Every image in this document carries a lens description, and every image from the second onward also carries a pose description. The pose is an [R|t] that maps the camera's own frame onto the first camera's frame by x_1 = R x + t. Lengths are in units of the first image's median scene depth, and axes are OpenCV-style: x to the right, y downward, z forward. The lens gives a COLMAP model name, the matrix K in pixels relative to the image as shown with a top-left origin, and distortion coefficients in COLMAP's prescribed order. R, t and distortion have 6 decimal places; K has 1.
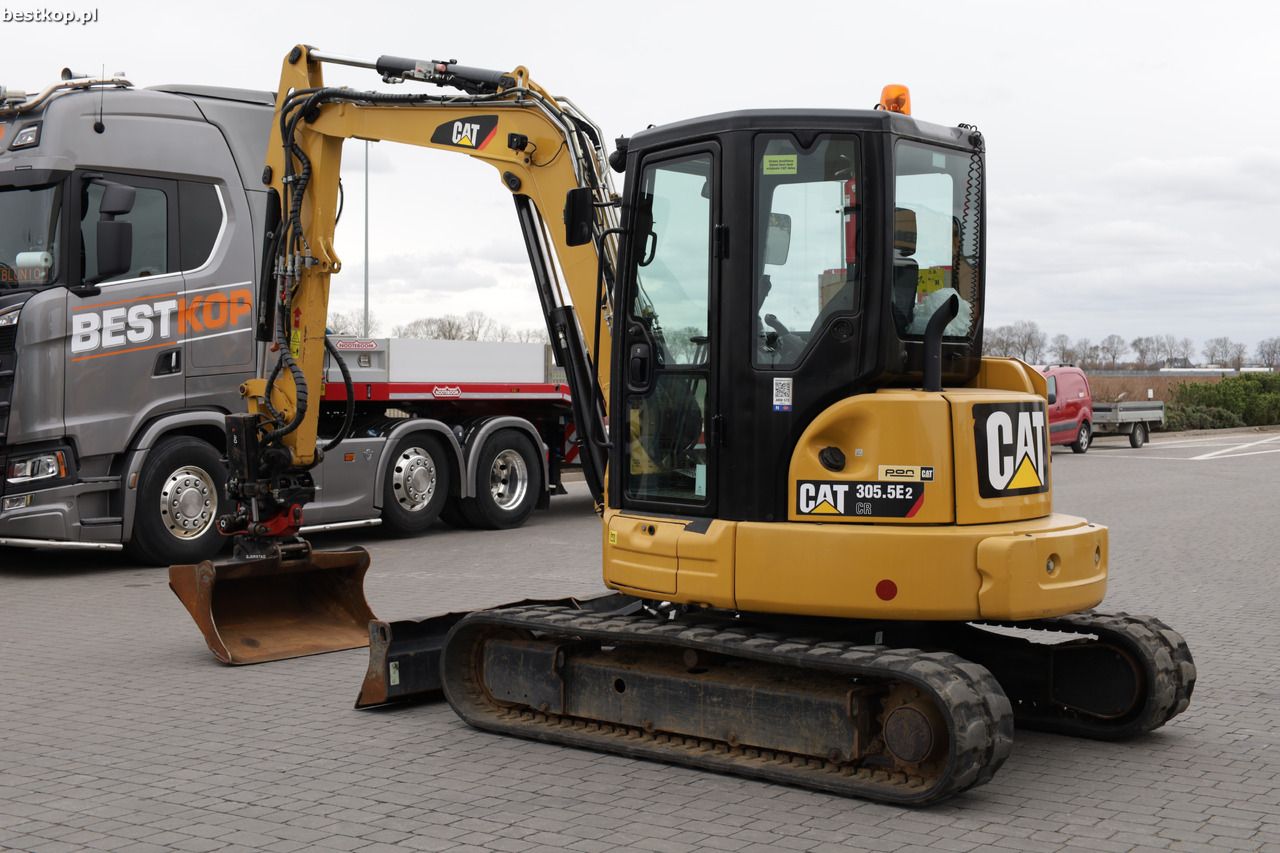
lens RADIAL K [[1841.5, 0, 647.5], [0, 1841.5, 429.1], [0, 0, 1]] dist [0.010225, 0.040331]
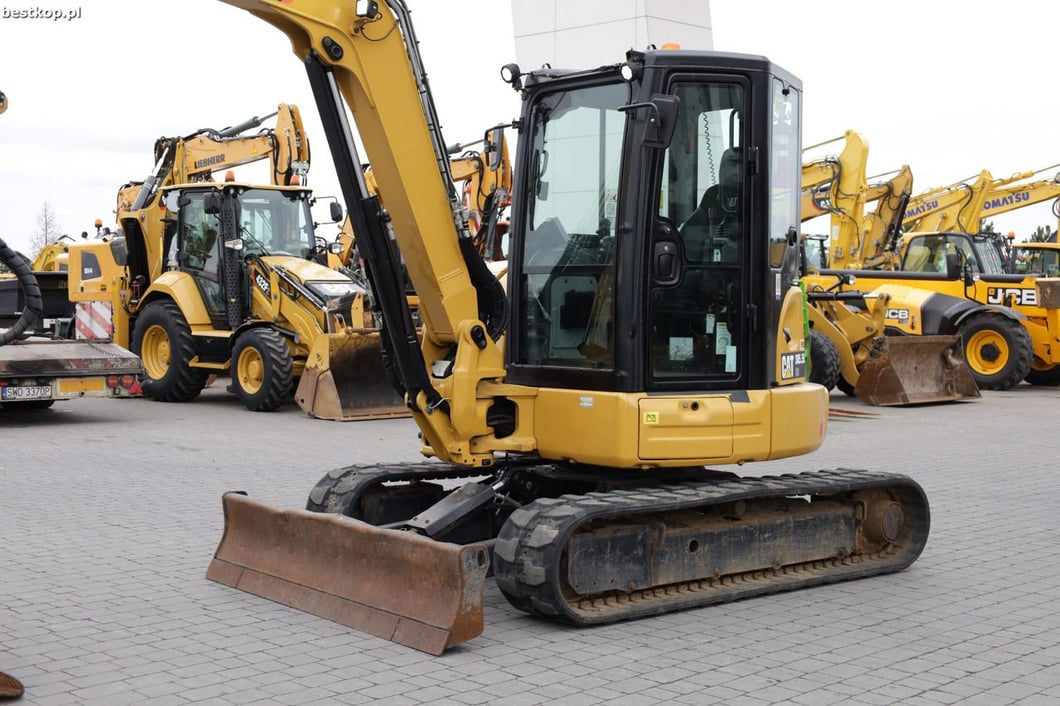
lens RADIAL K [[1474.9, 0, 543.1], [0, 1474.9, 352.2], [0, 0, 1]] dist [0.001797, 0.014039]
pose [[0.190264, -0.042229, 0.980824, -0.932694], [0.022041, 0.999006, 0.038736, -0.016288], [-0.981486, 0.014248, 0.191005, 0.939083]]
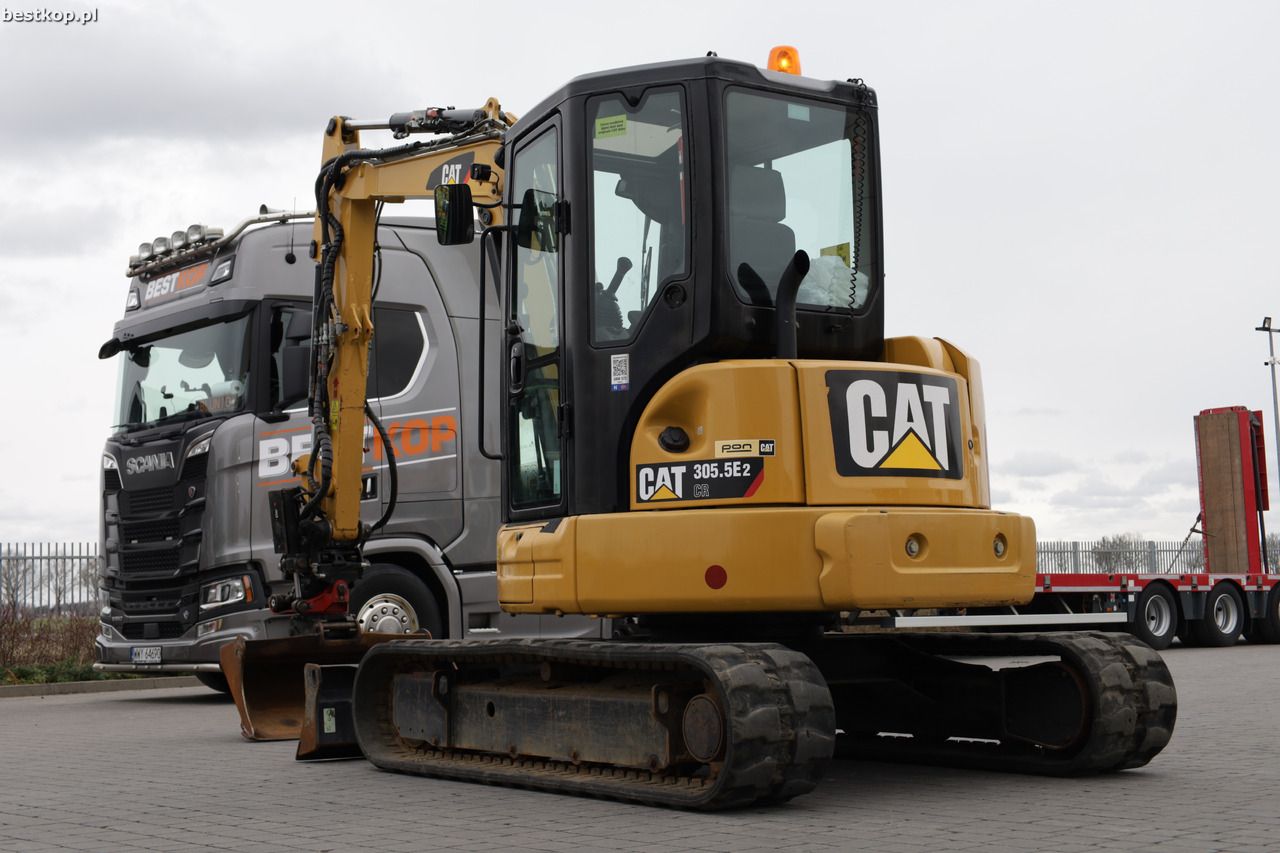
lens RADIAL K [[1922.6, 0, 640.0], [0, 1922.6, 426.5], [0, 0, 1]] dist [0.005136, 0.048440]
pose [[0.962282, -0.052003, -0.267037, 0.326526], [0.019900, 0.992386, -0.121546, 0.120261], [0.271325, 0.111647, 0.955991, 0.093012]]
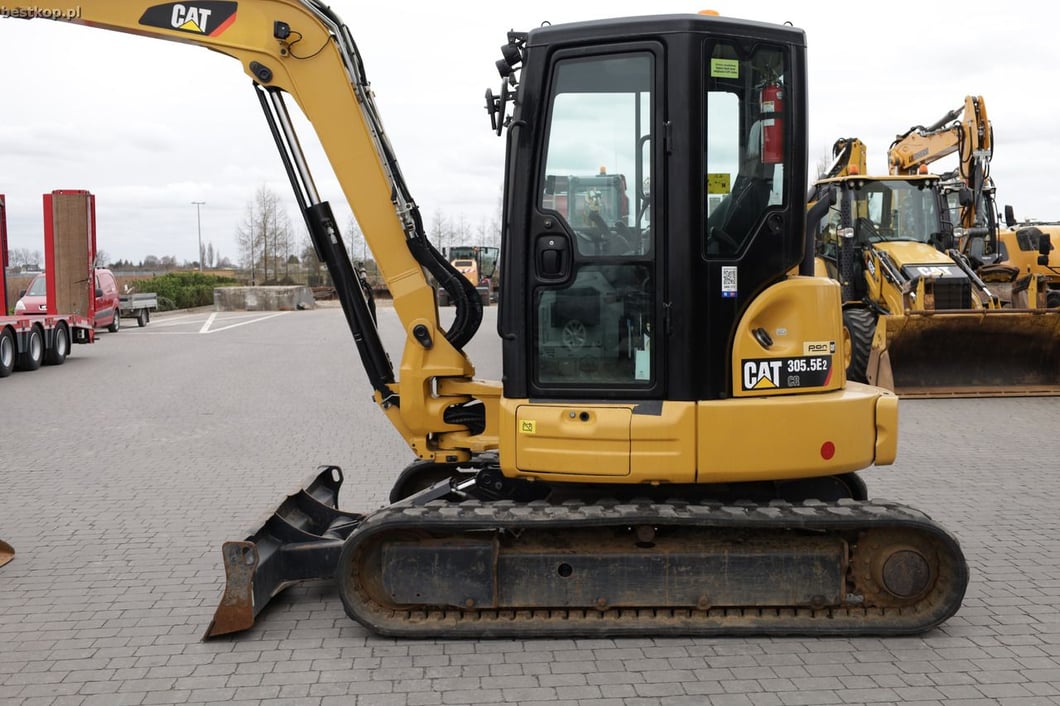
lens RADIAL K [[1226.6, 0, 535.7], [0, 1226.6, 354.9], [0, 0, 1]] dist [-0.003483, 0.014238]
pose [[0.780189, -0.055823, 0.623048, -0.457025], [0.033669, 0.998314, 0.047284, -0.013399], [-0.624637, -0.015913, 0.780753, 0.491305]]
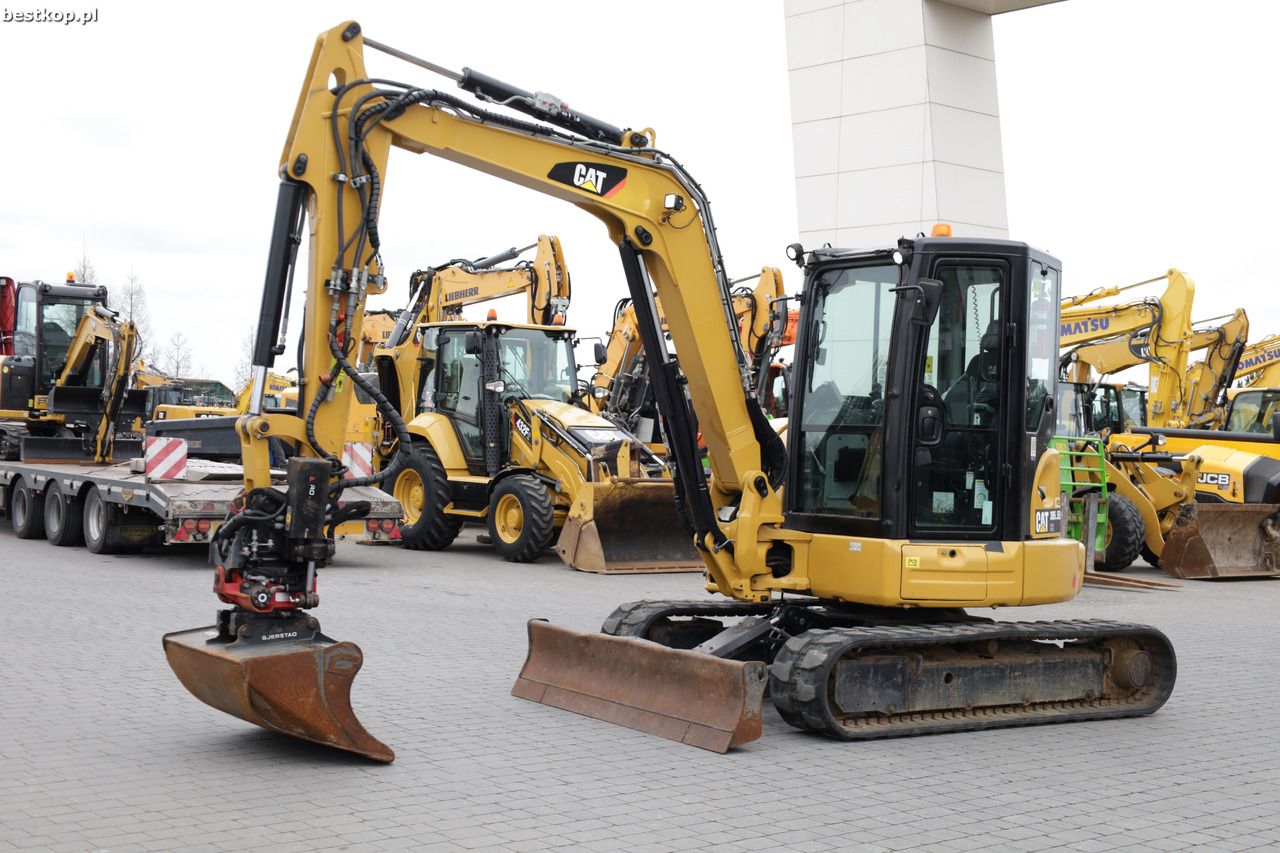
lens RADIAL K [[1781.0, 0, 655.8], [0, 1781.0, 425.5], [0, 0, 1]] dist [0.001797, 0.014039]
pose [[0.278697, 0.011461, 0.960311, -1.273407], [-0.003814, 0.999934, -0.010827, -0.020180], [-0.960371, -0.000645, 0.278723, 0.873696]]
